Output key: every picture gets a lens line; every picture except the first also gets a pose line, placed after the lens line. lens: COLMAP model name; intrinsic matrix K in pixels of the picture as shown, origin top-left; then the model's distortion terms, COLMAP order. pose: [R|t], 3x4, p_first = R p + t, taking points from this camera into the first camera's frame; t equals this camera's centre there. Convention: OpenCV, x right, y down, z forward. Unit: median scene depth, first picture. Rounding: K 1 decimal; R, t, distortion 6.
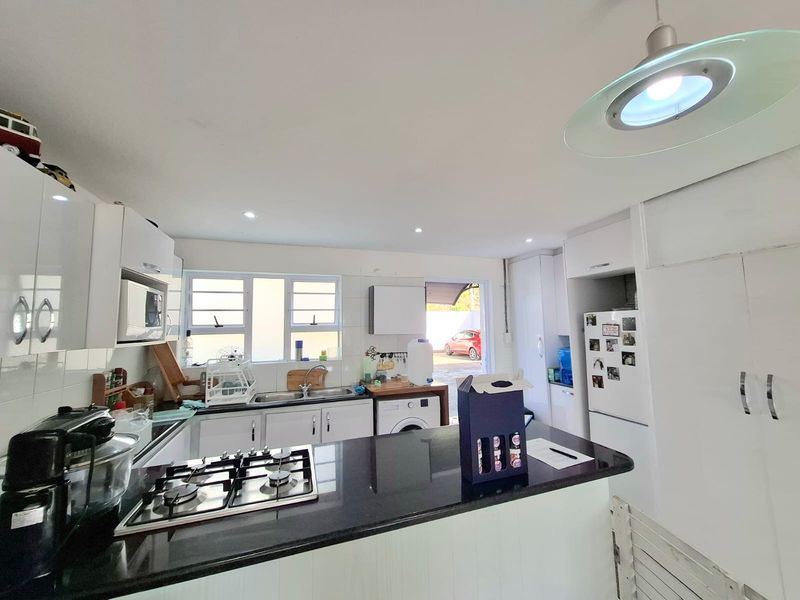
lens RADIAL K [[316.7, 0, 402.8], [0, 316.7, 298.2], [0, 0, 1]] dist [0.004591, 0.001945]
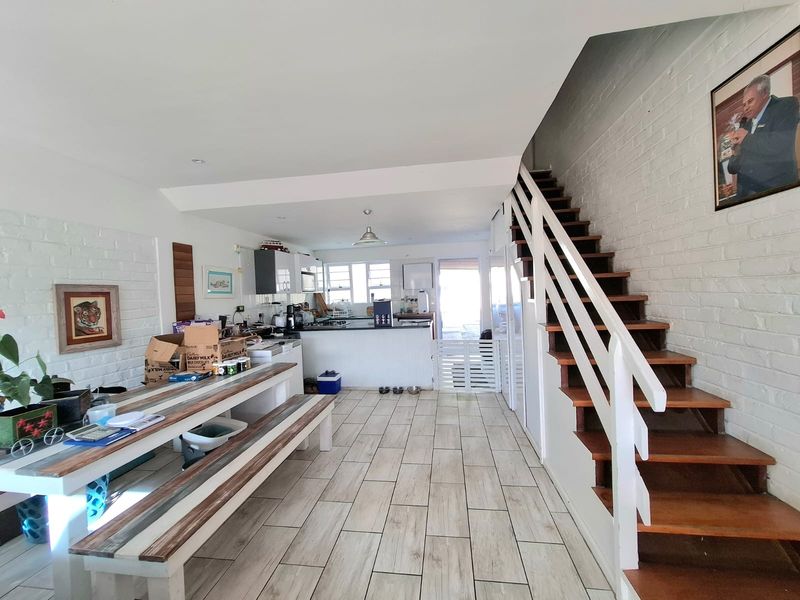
lens RADIAL K [[316.7, 0, 398.3], [0, 316.7, 298.2], [0, 0, 1]] dist [0.004591, 0.001945]
pose [[0.882424, -0.009886, -0.470350, 0.860646], [0.066697, 0.992310, 0.104274, -0.042068], [0.465702, -0.123385, 0.876298, -0.807288]]
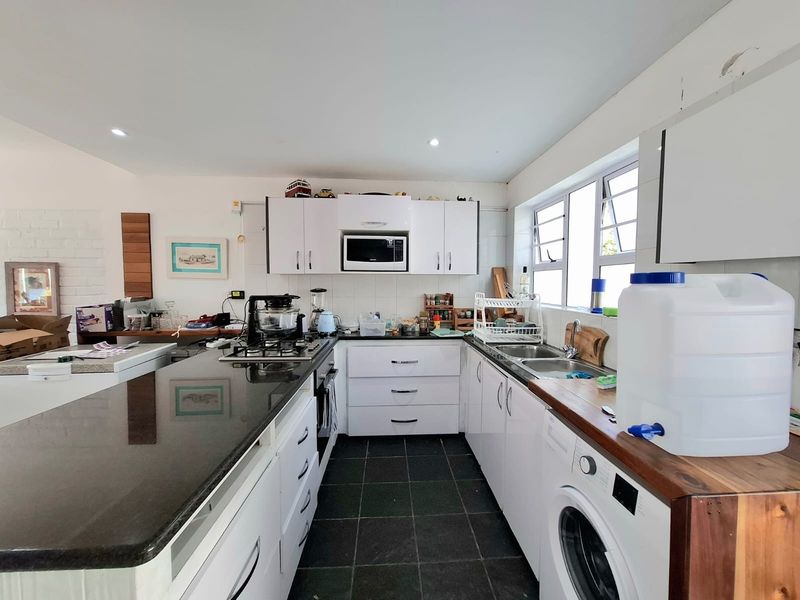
lens RADIAL K [[316.7, 0, 403.5], [0, 316.7, 294.0], [0, 0, 1]] dist [0.004591, 0.001945]
pose [[-0.272989, 0.053147, -0.960548, 0.376136], [0.087926, 0.995672, 0.030102, 0.119054], [0.957991, -0.076239, -0.276480, 0.865856]]
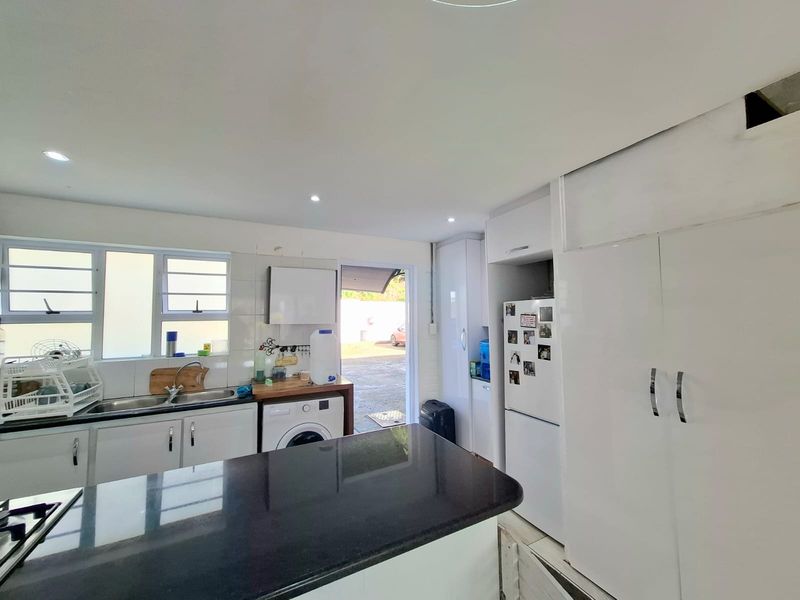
lens RADIAL K [[316.7, 0, 400.4], [0, 316.7, 298.3], [0, 0, 1]] dist [0.004591, 0.001945]
pose [[0.990562, 0.016175, 0.136109, 0.144972], [-0.020283, 0.999378, 0.028848, 0.015411], [-0.135557, -0.031337, 0.990274, 0.134343]]
